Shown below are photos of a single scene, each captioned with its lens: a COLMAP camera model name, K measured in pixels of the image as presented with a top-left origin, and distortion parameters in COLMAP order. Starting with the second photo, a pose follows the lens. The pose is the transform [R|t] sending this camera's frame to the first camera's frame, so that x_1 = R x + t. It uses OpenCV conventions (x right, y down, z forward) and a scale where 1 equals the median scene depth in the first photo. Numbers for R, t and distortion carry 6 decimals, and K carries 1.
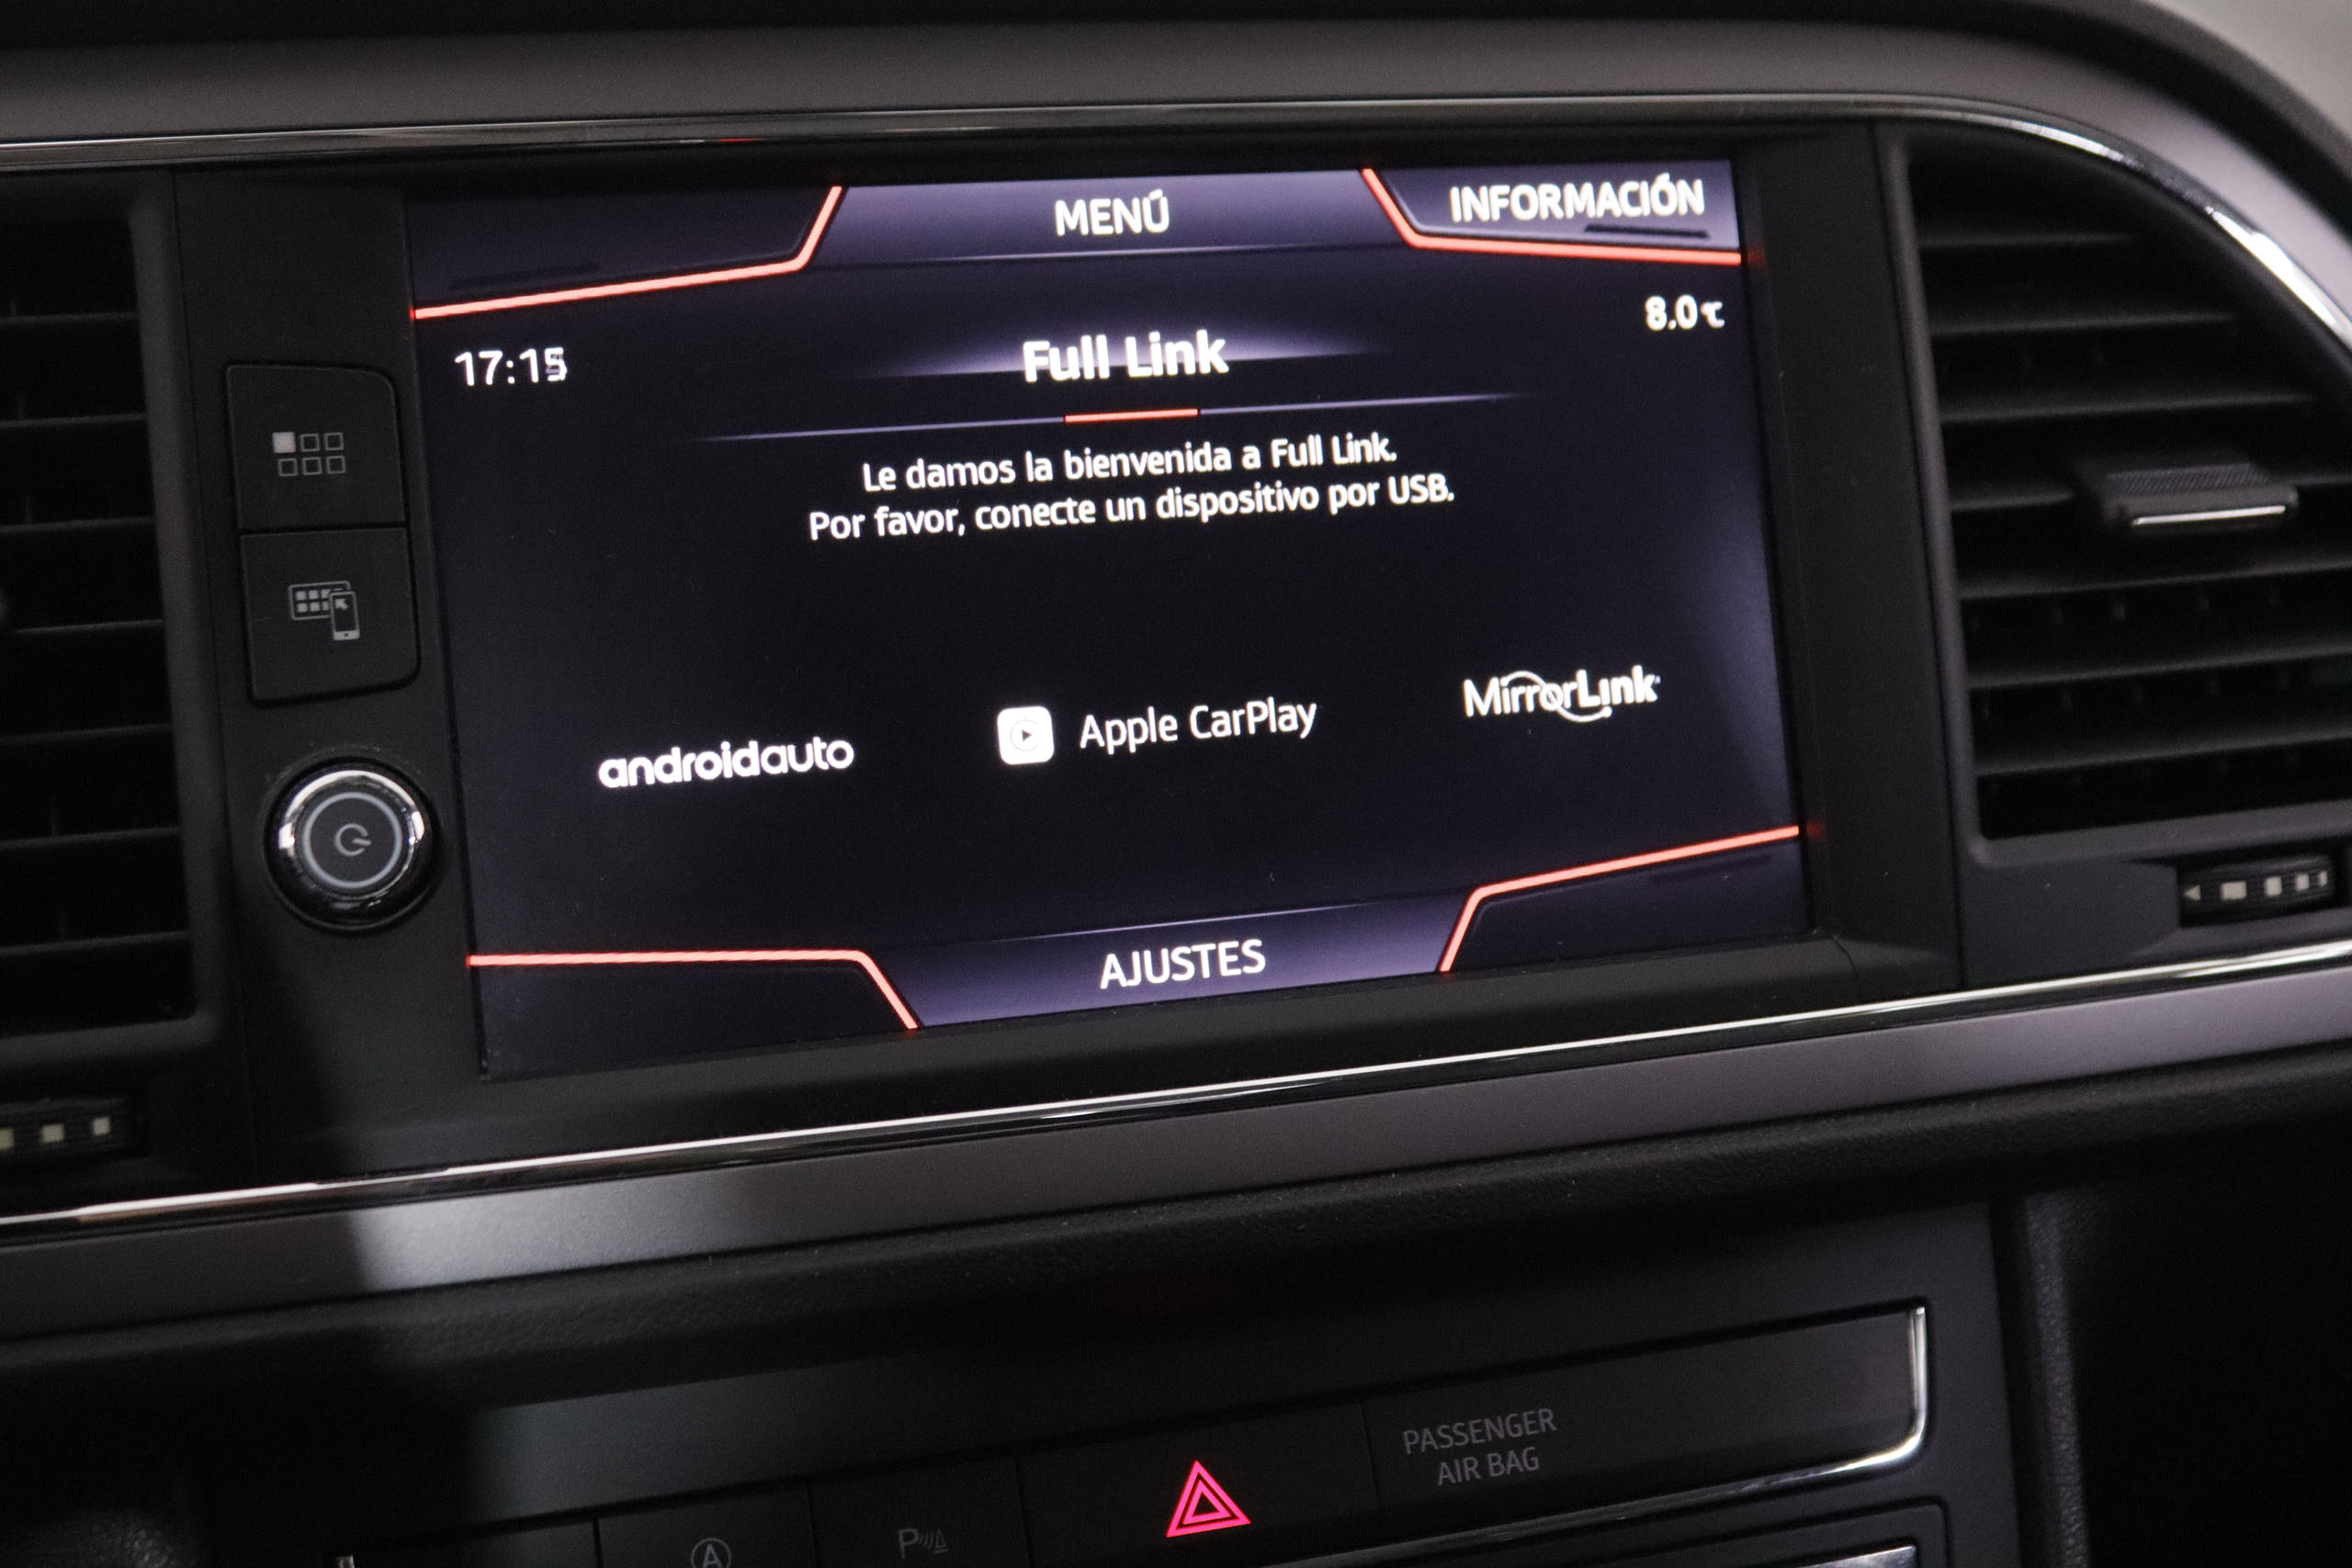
lens RADIAL K [[3197.3, 0, 1206.6], [0, 3197.3, 787.7], [0, 0, 1]] dist [-0.125884, 0.568884]
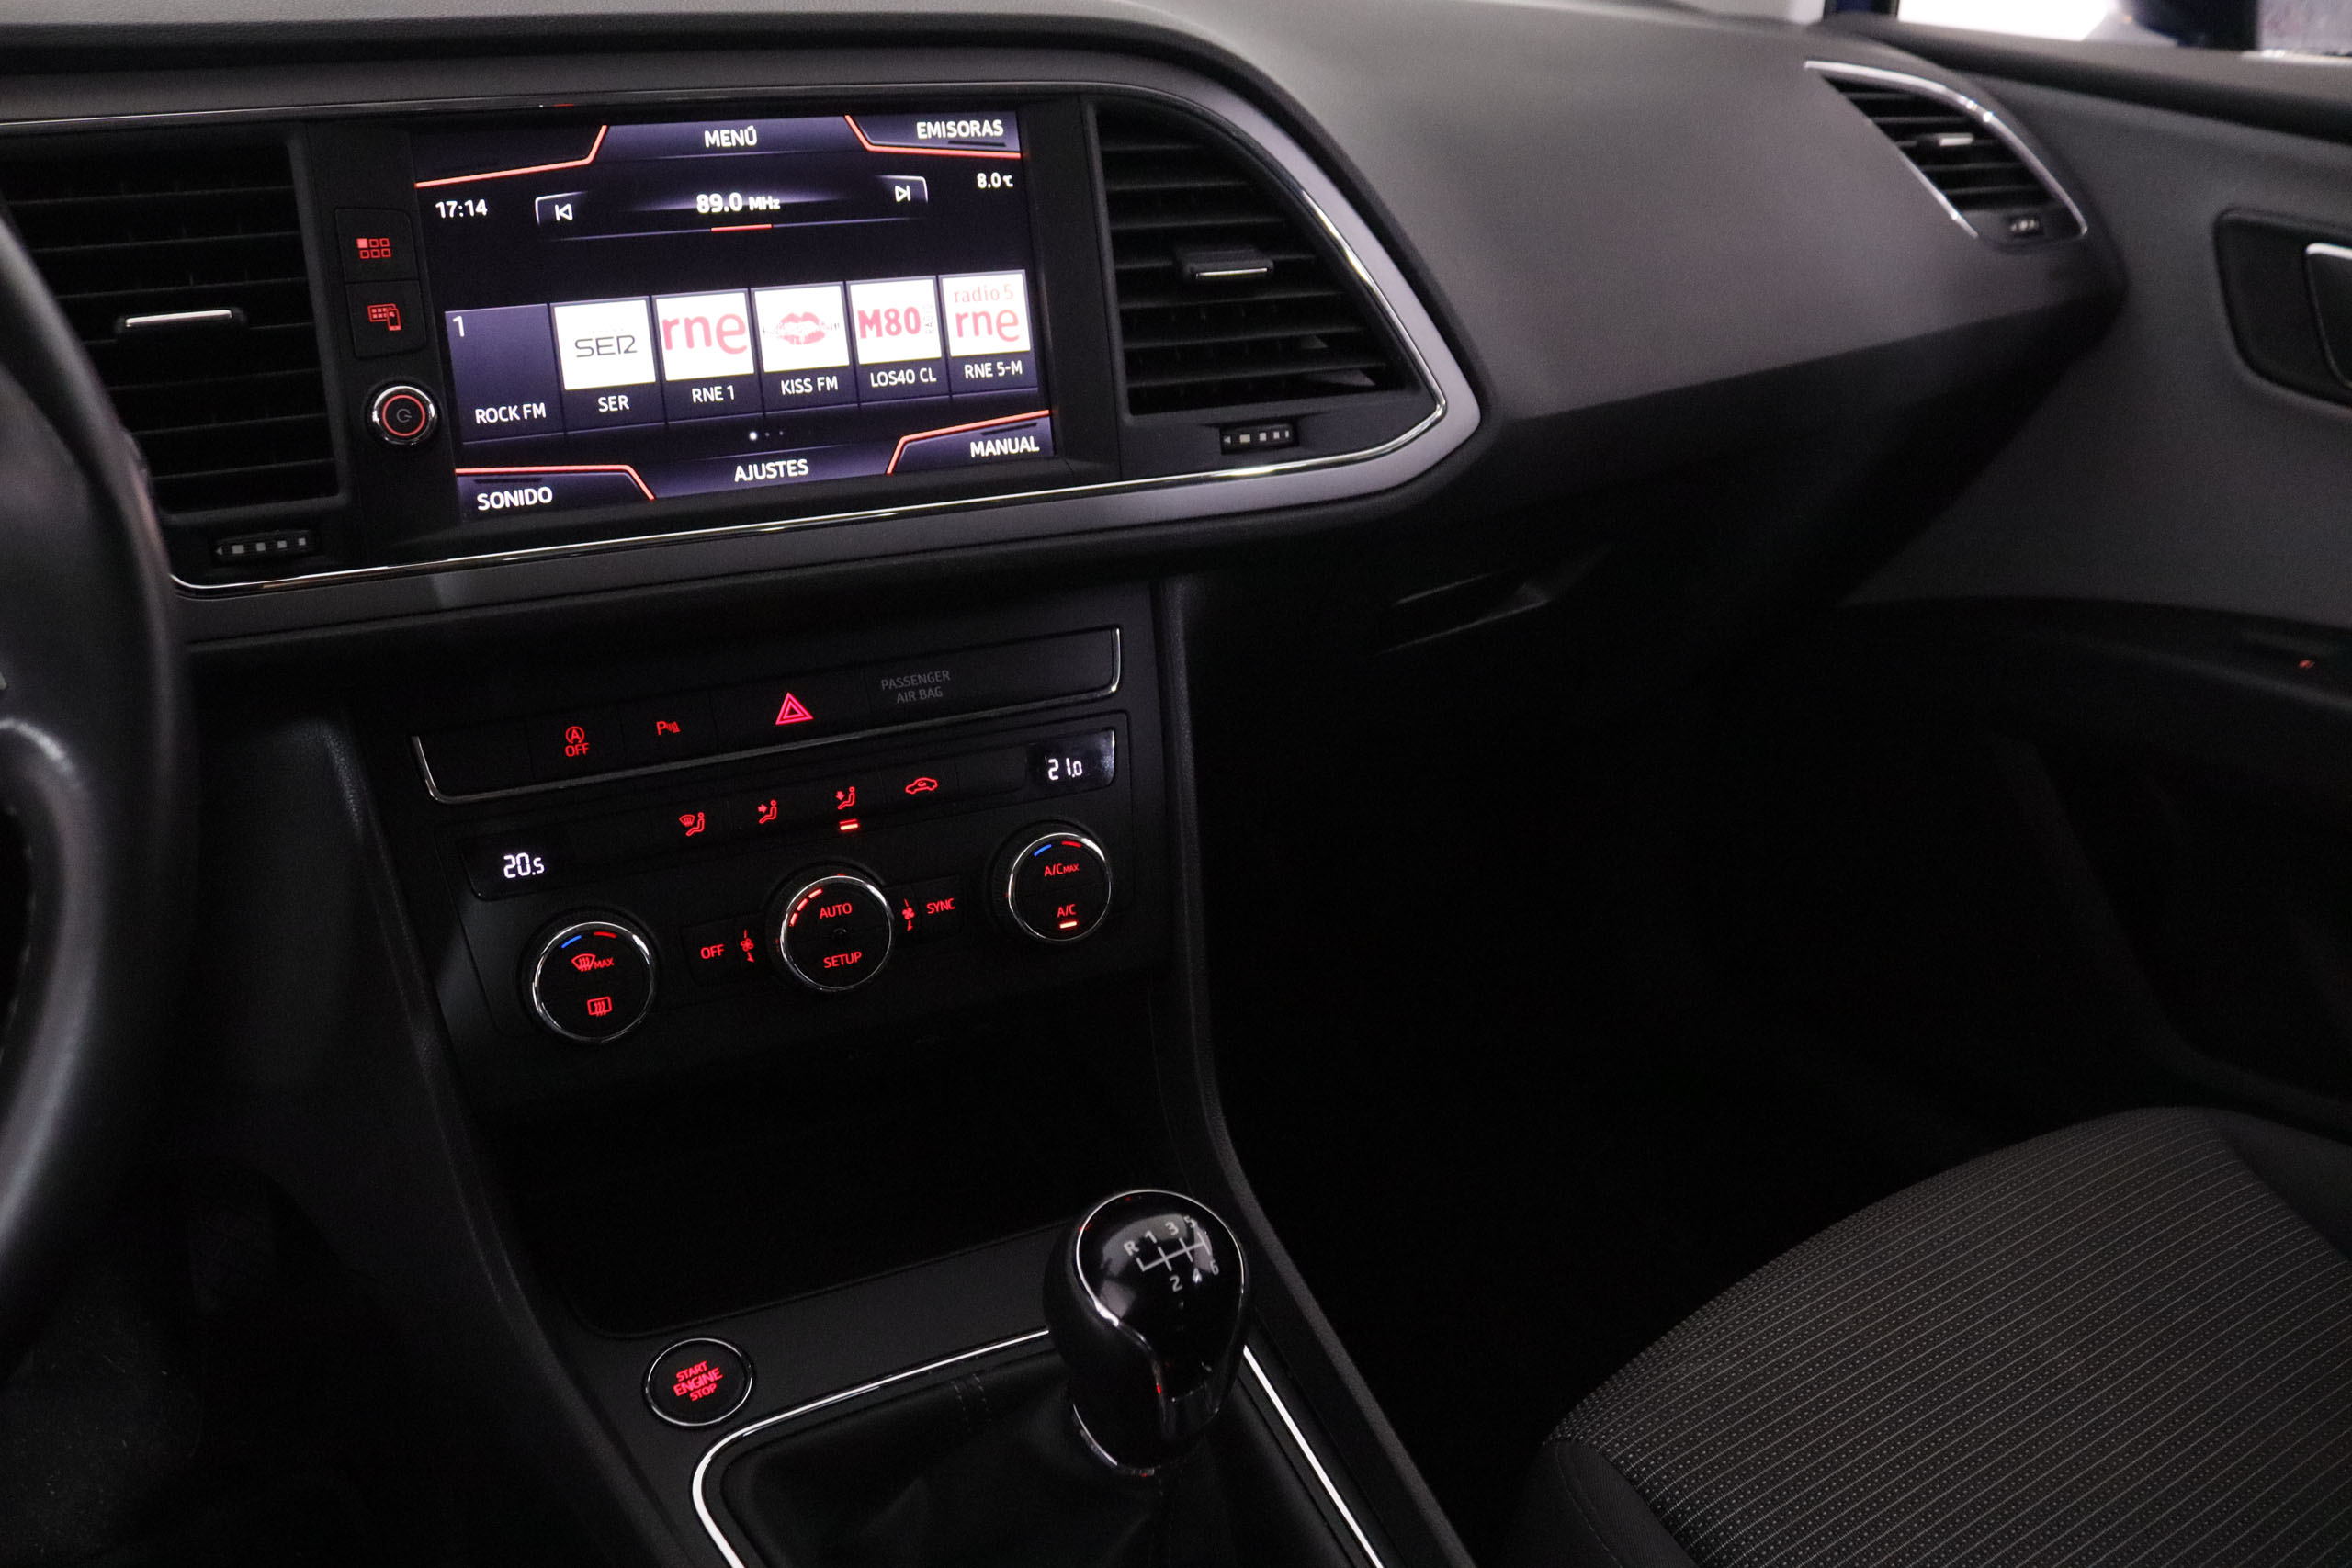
lens RADIAL K [[1936.9, 0, 1176.0], [0, 1936.9, 784.0], [0, 0, 1]] dist [-0.167274, 0.135967]
pose [[0.990204, -0.031344, 0.136067, 0.081822], [0.009061, 0.986849, 0.161388, 0.055369], [-0.139336, -0.158574, 0.977466, -0.398568]]
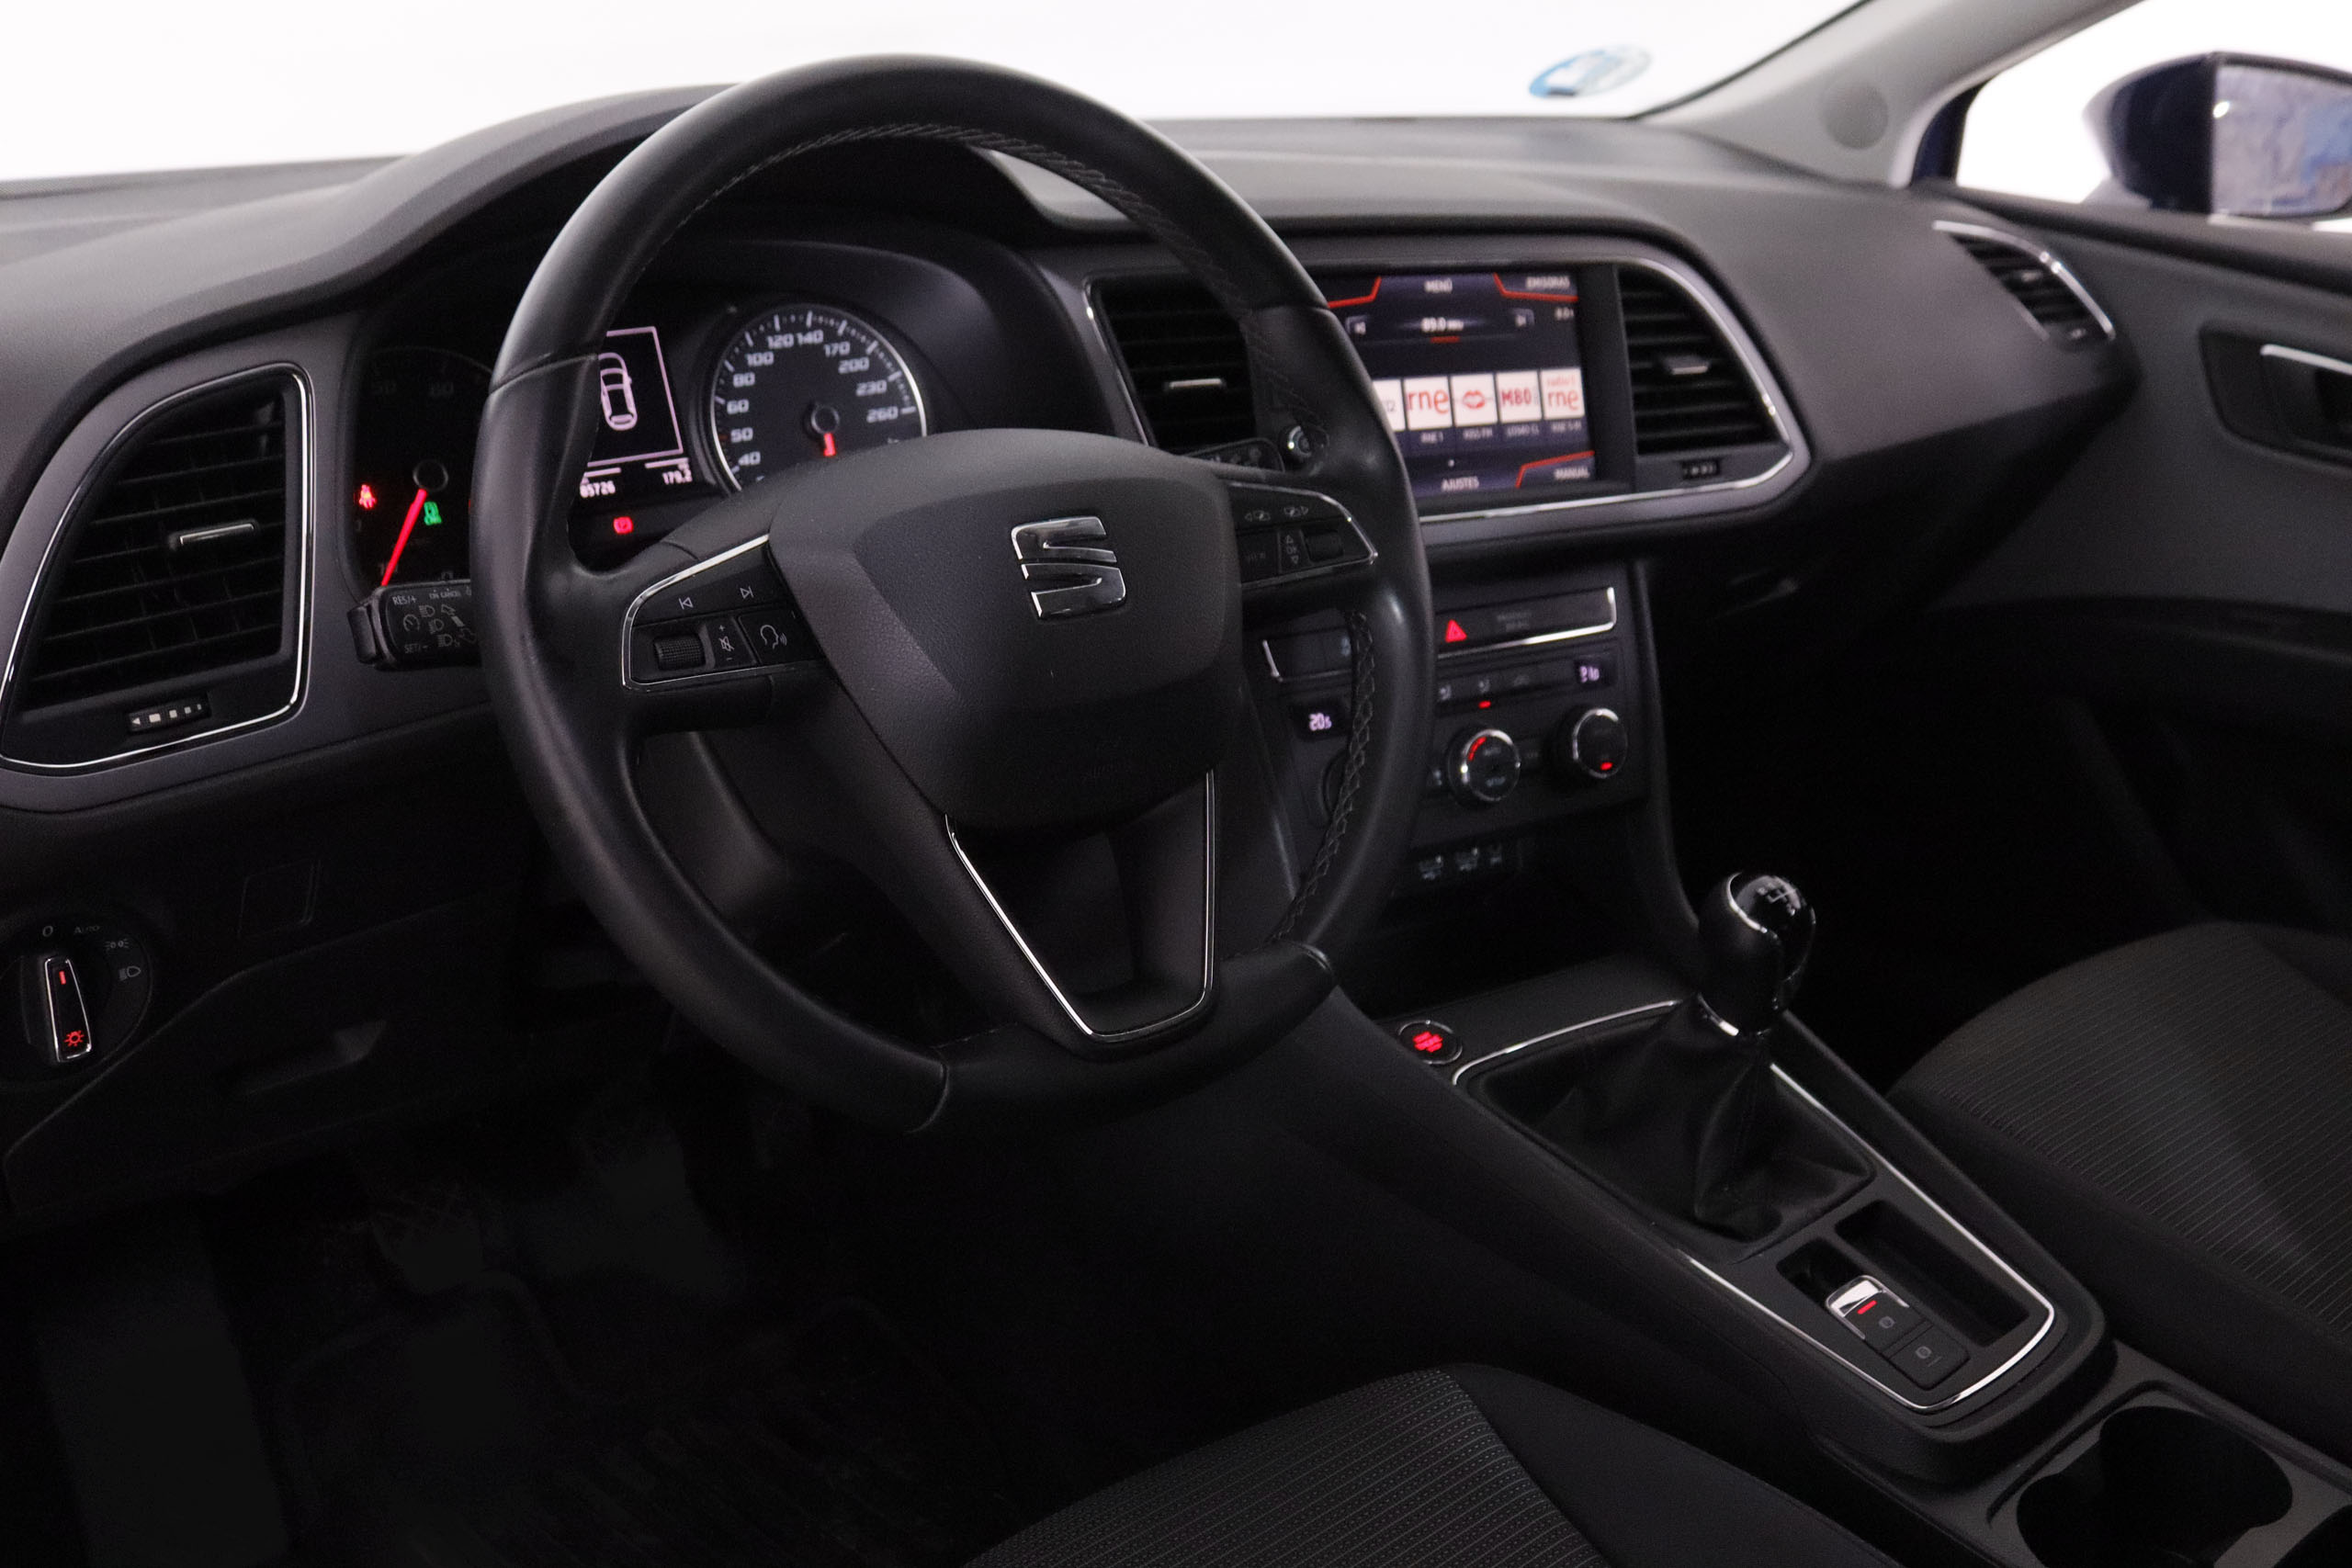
lens RADIAL K [[2192.6, 0, 1223.9], [0, 2192.6, 785.3], [0, 0, 1]] dist [-0.103091, 0.020496]
pose [[0.961104, -0.044786, 0.272533, -0.965832], [0.019608, 0.995339, 0.094420, 0.154546], [-0.275491, -0.085404, 0.957502, -1.396979]]
